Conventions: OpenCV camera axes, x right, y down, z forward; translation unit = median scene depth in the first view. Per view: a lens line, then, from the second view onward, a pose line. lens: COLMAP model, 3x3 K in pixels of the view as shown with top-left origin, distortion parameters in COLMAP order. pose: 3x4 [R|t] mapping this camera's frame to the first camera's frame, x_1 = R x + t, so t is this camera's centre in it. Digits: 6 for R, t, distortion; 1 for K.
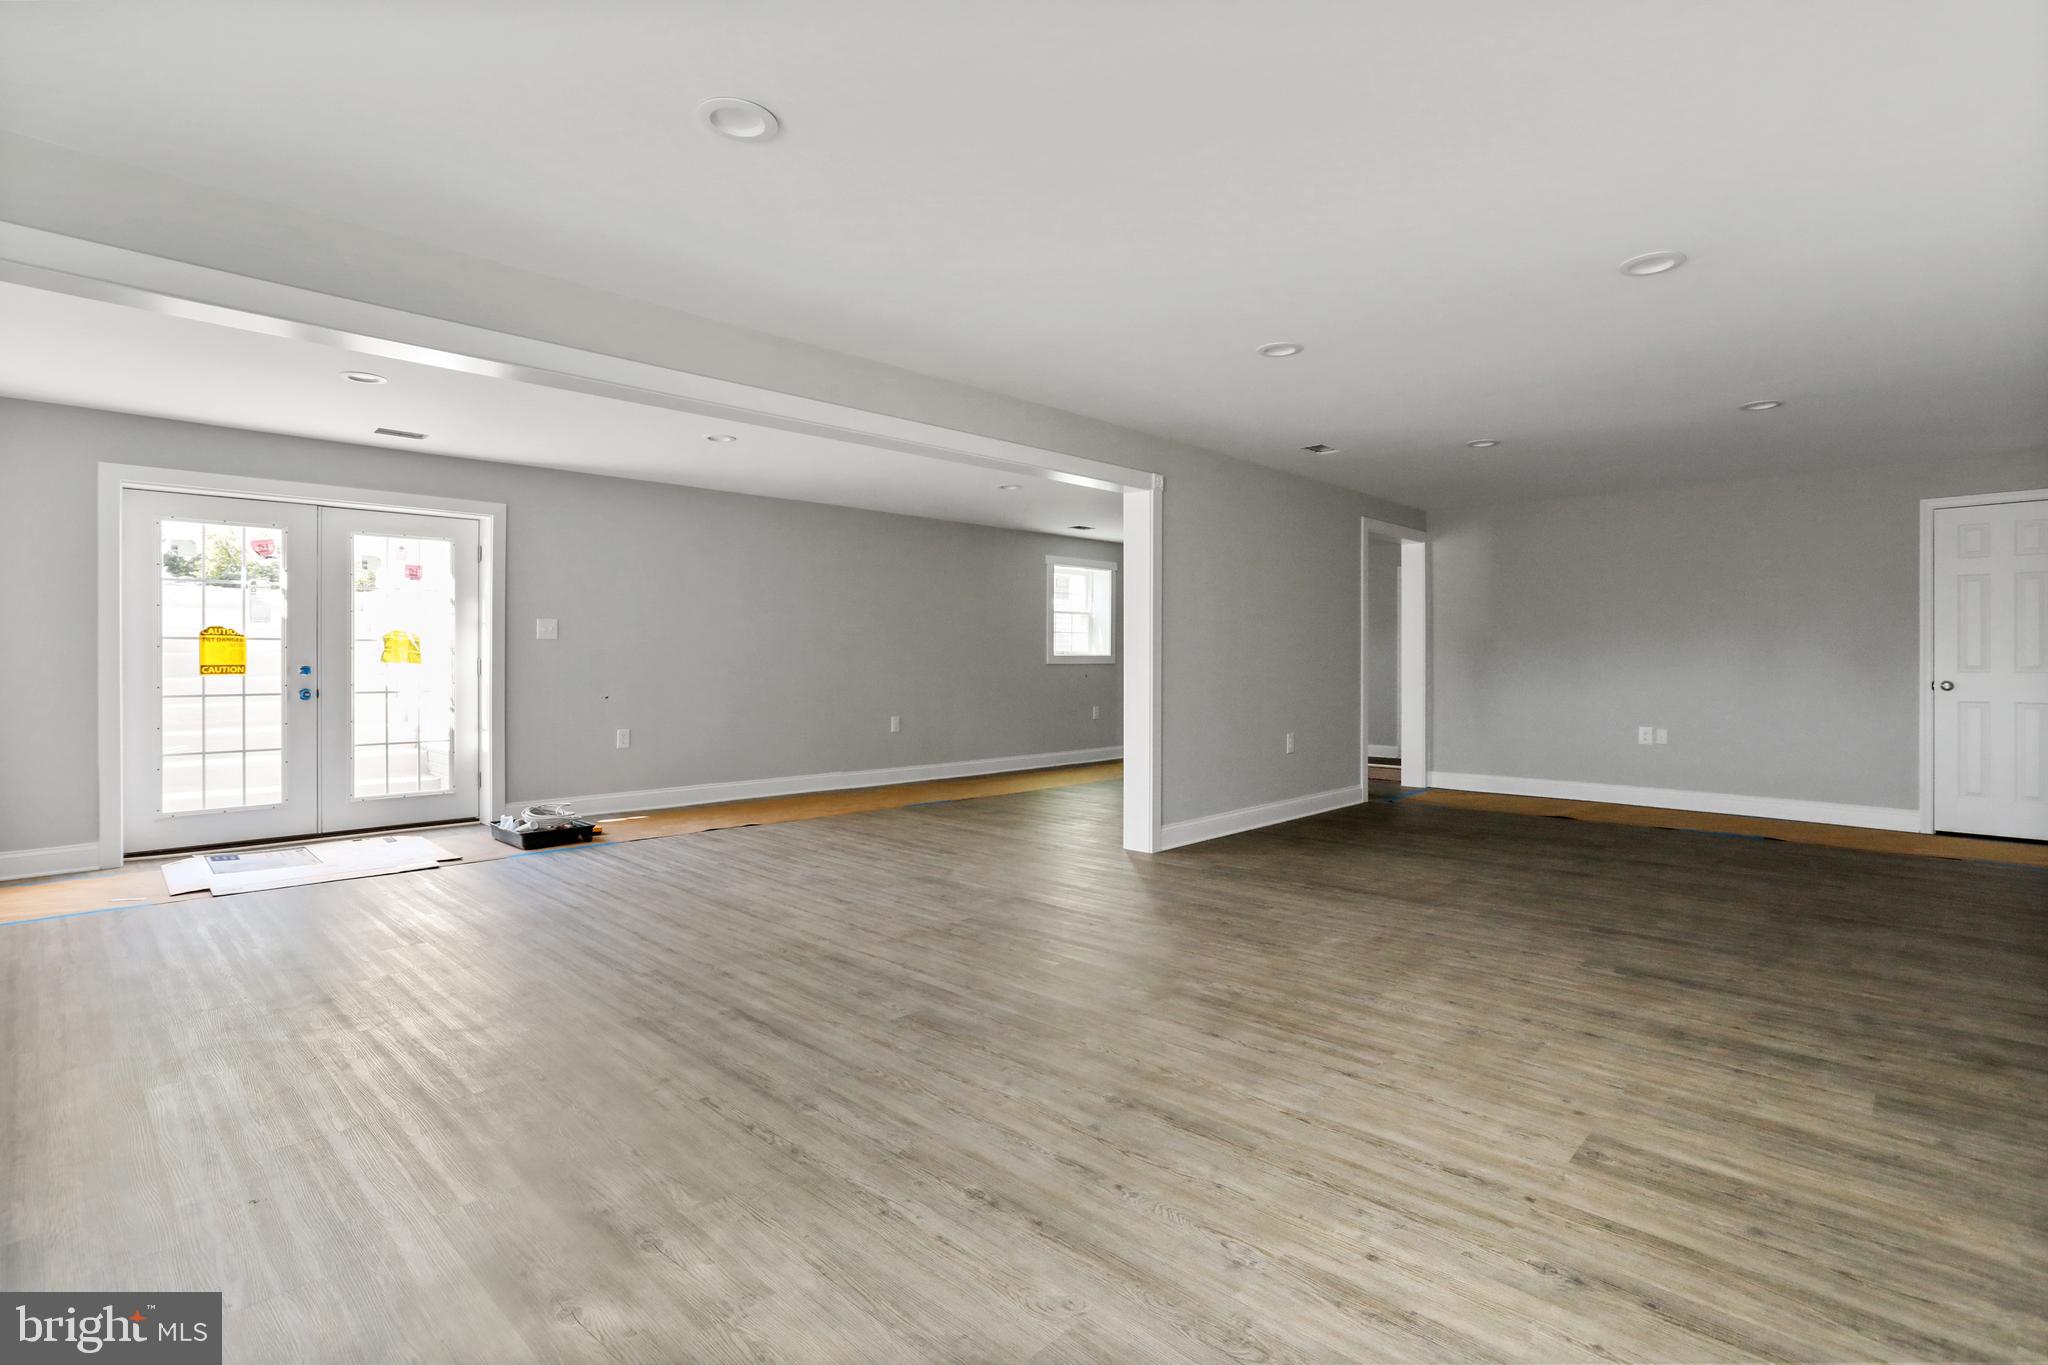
lens RADIAL K [[974.9, 0, 1053.4], [0, 974.9, 676.2], [0, 0, 1]] dist [-0.003298, 0.000003]
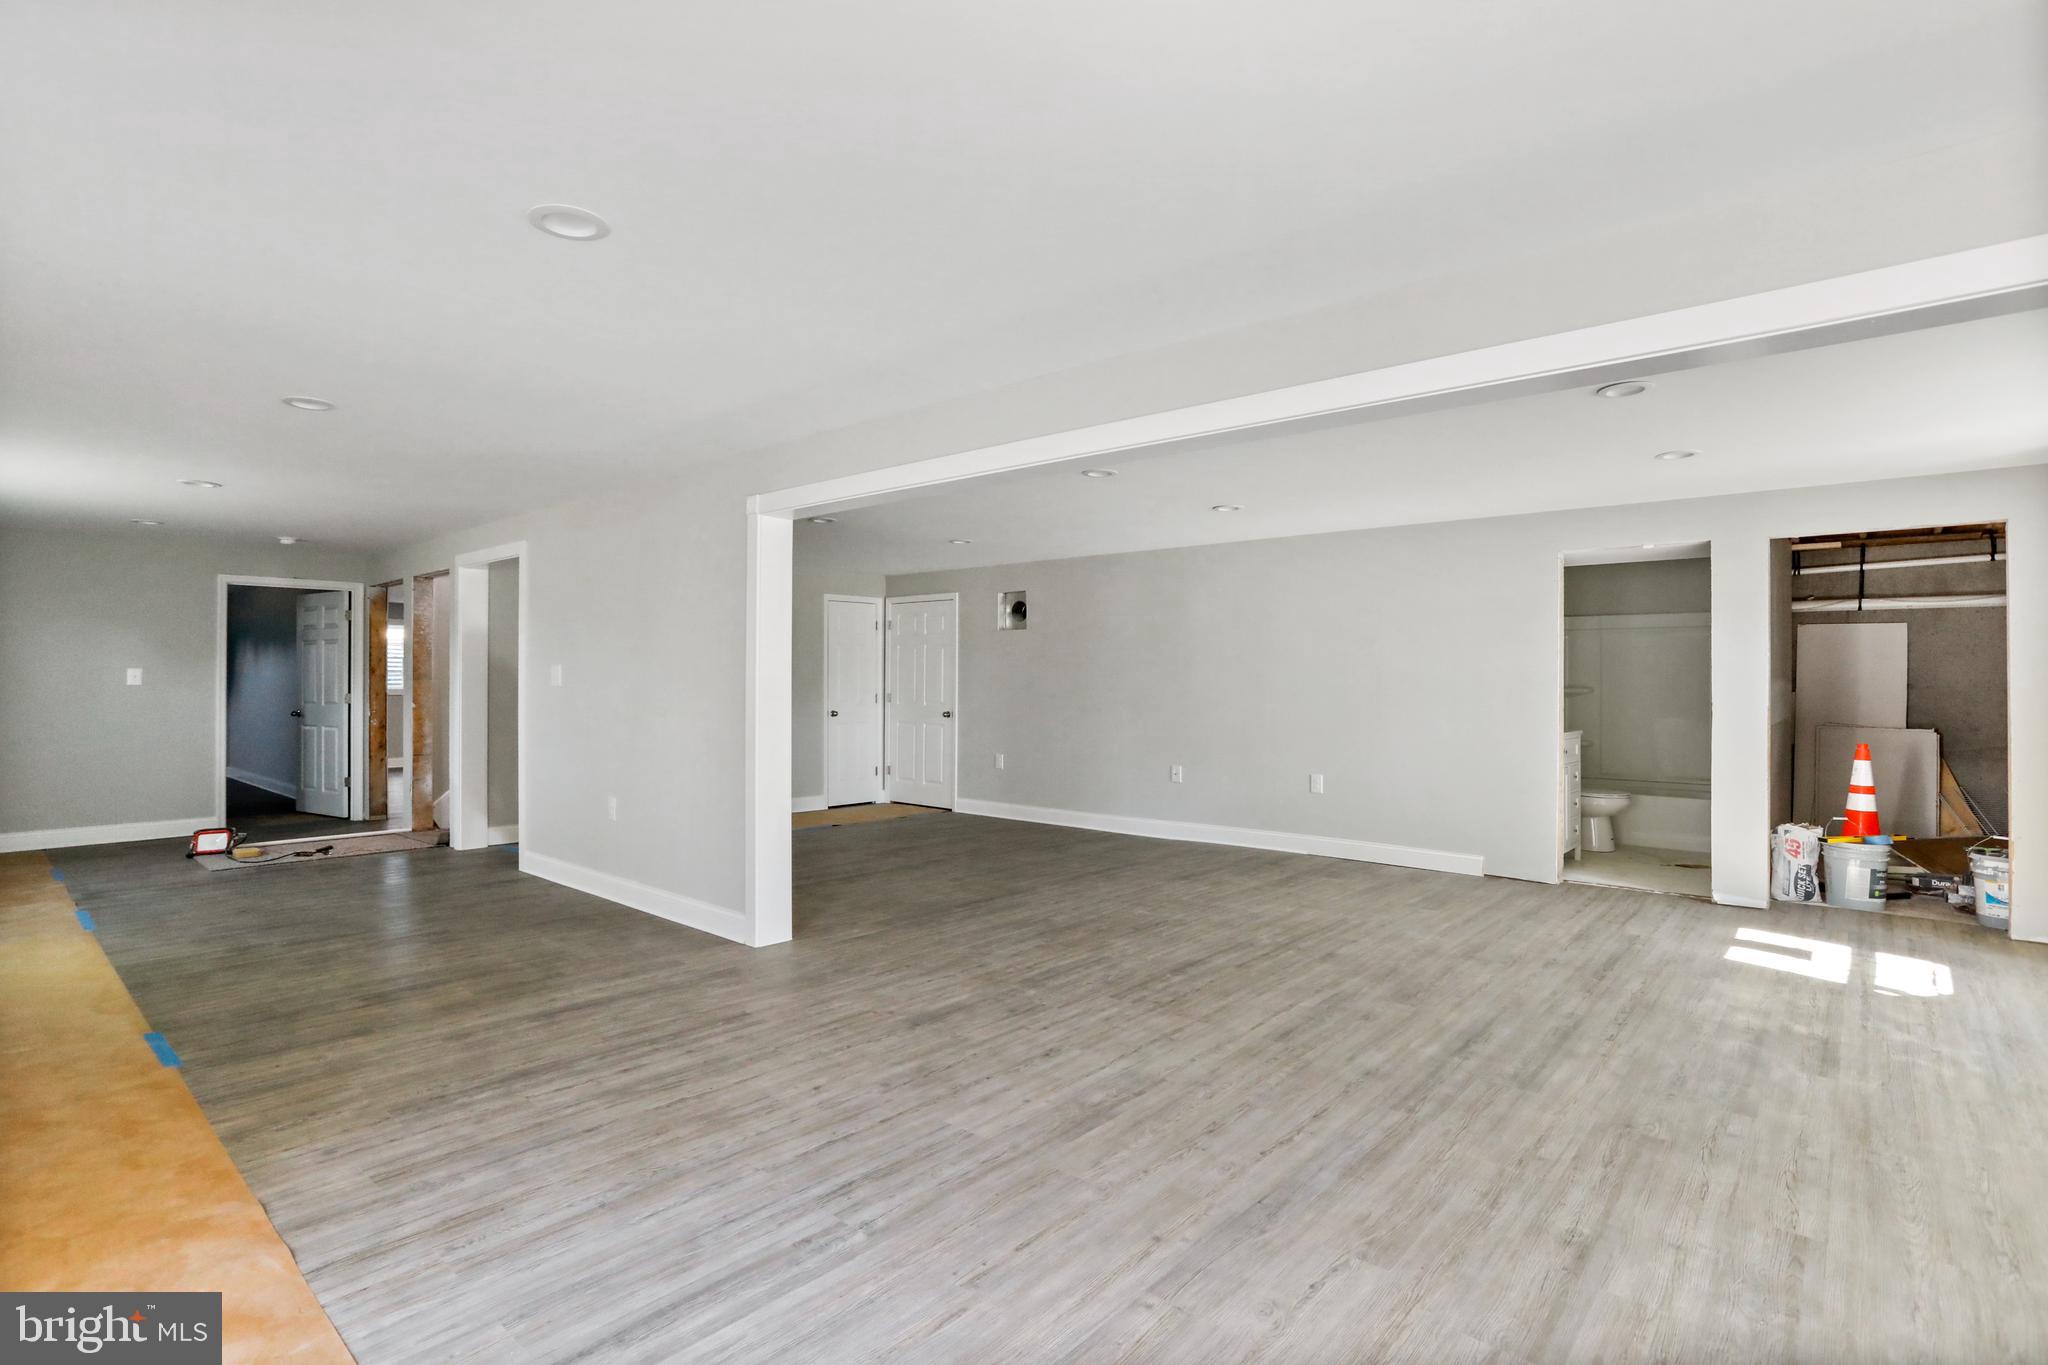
lens RADIAL K [[974.9, 0, 1053.4], [0, 974.9, 676.2], [0, 0, 1]] dist [-0.003298, 0.000003]
pose [[-0.049825, 0.008598, 0.998721, -1.297246], [0.014718, 0.999861, -0.007874, -0.063803], [-0.998650, 0.014307, -0.049945, 1.407443]]
